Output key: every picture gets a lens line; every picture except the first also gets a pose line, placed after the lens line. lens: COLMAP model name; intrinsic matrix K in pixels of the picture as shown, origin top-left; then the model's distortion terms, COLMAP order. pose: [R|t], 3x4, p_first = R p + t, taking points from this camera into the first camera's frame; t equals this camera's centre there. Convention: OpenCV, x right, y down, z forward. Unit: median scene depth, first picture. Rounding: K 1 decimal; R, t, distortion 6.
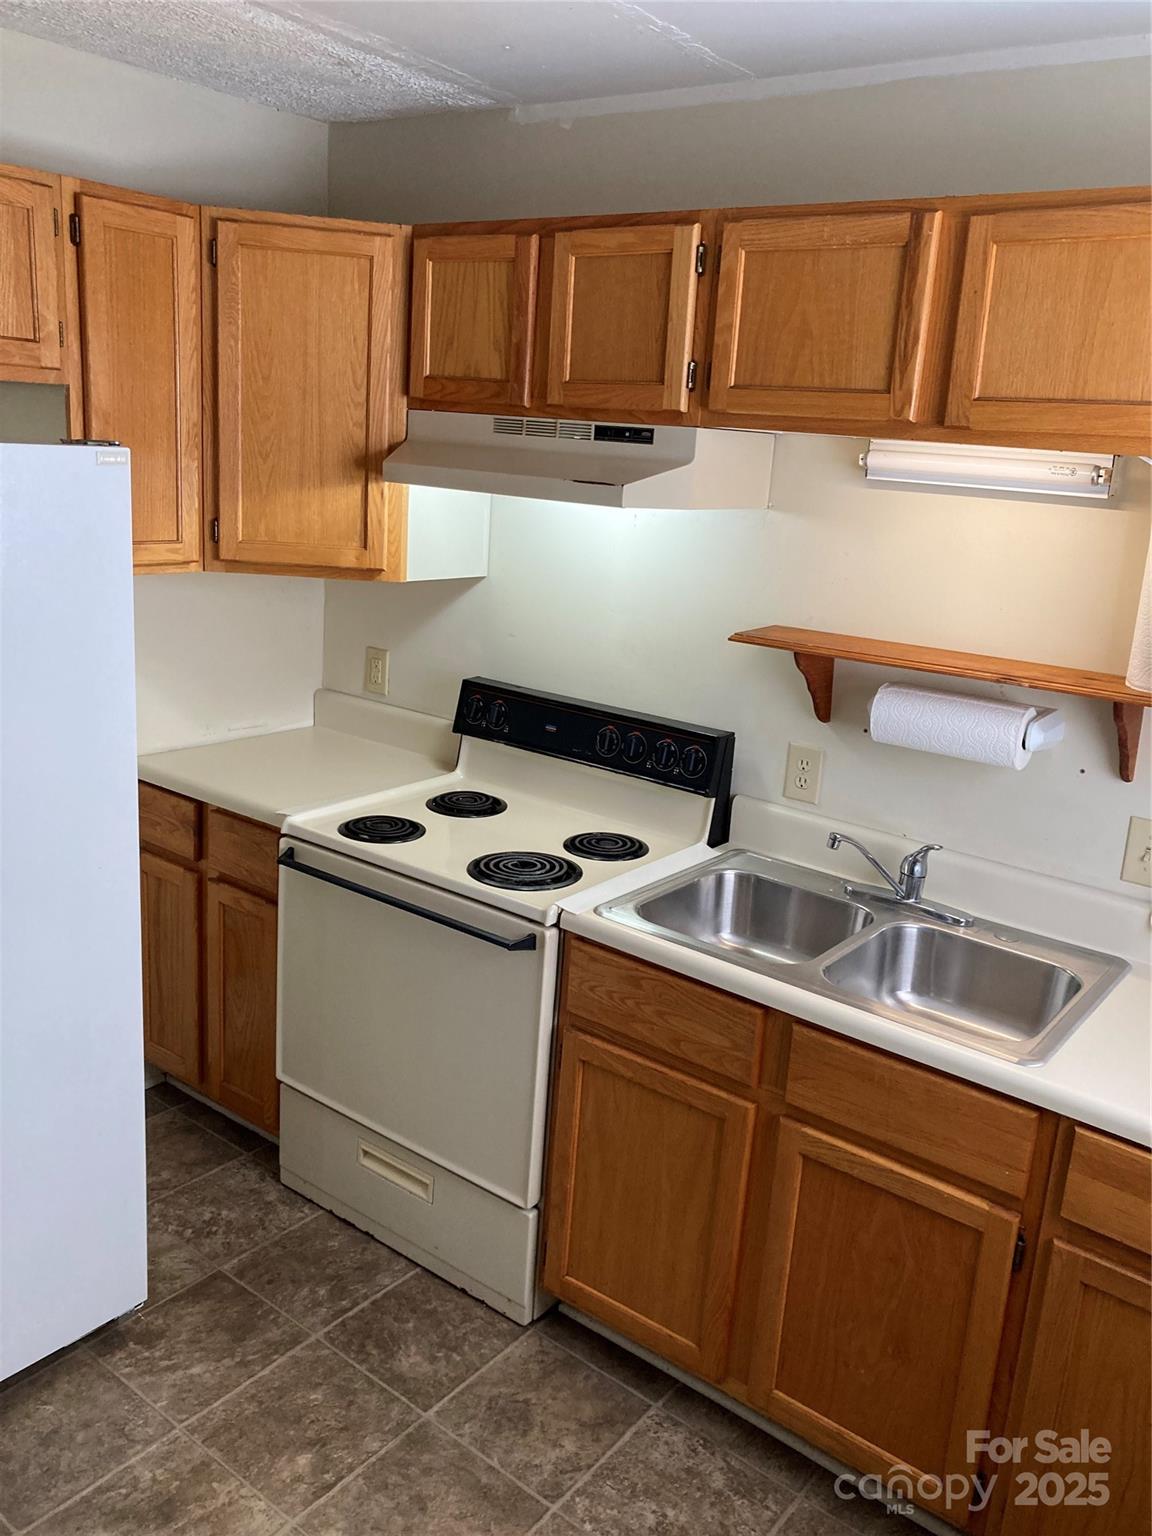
lens RADIAL K [[1257.8, 0, 582.1], [0, 1257.8, 756.9], [0, 0, 1]] dist [0.026403, -0.003468]
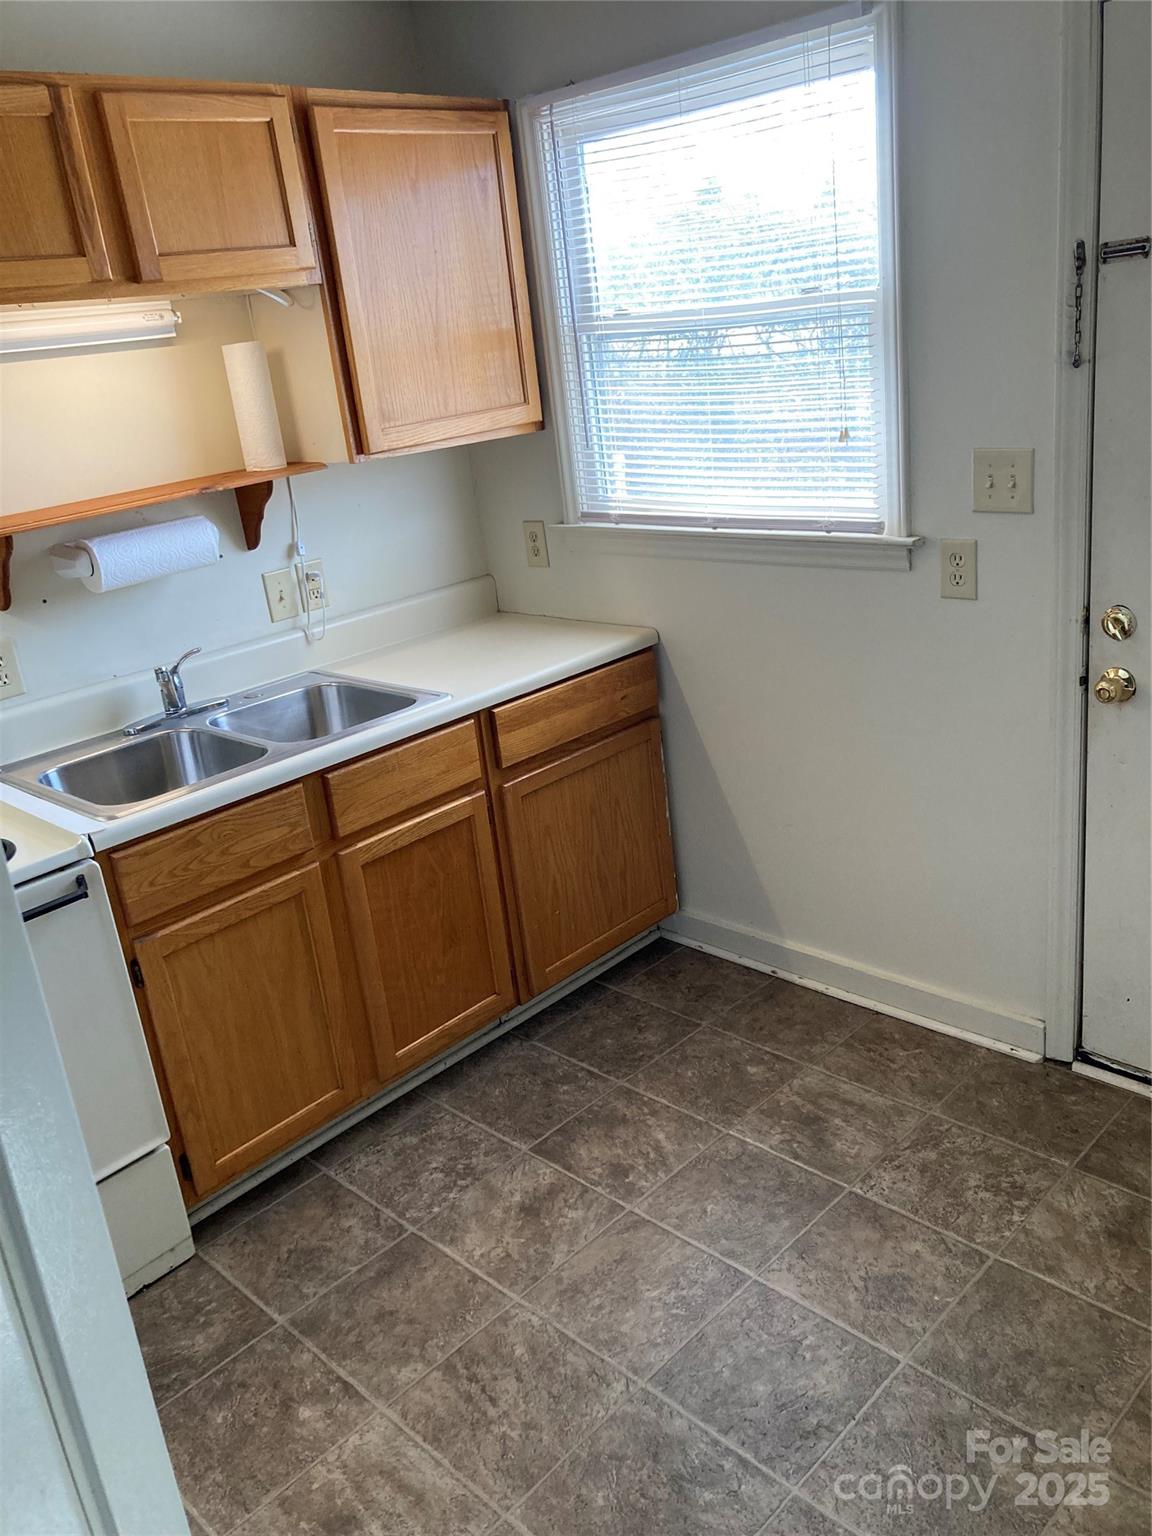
lens RADIAL K [[1257.8, 0, 587.5], [0, 1257.8, 768.0], [0, 0, 1]] dist [0.026403, -0.003468]
pose [[0.110877, -0.417215, 0.902019, -0.896145], [0.358116, 0.863416, 0.355340, -0.138601], [-0.927070, 0.283628, 0.245144, 0.447177]]
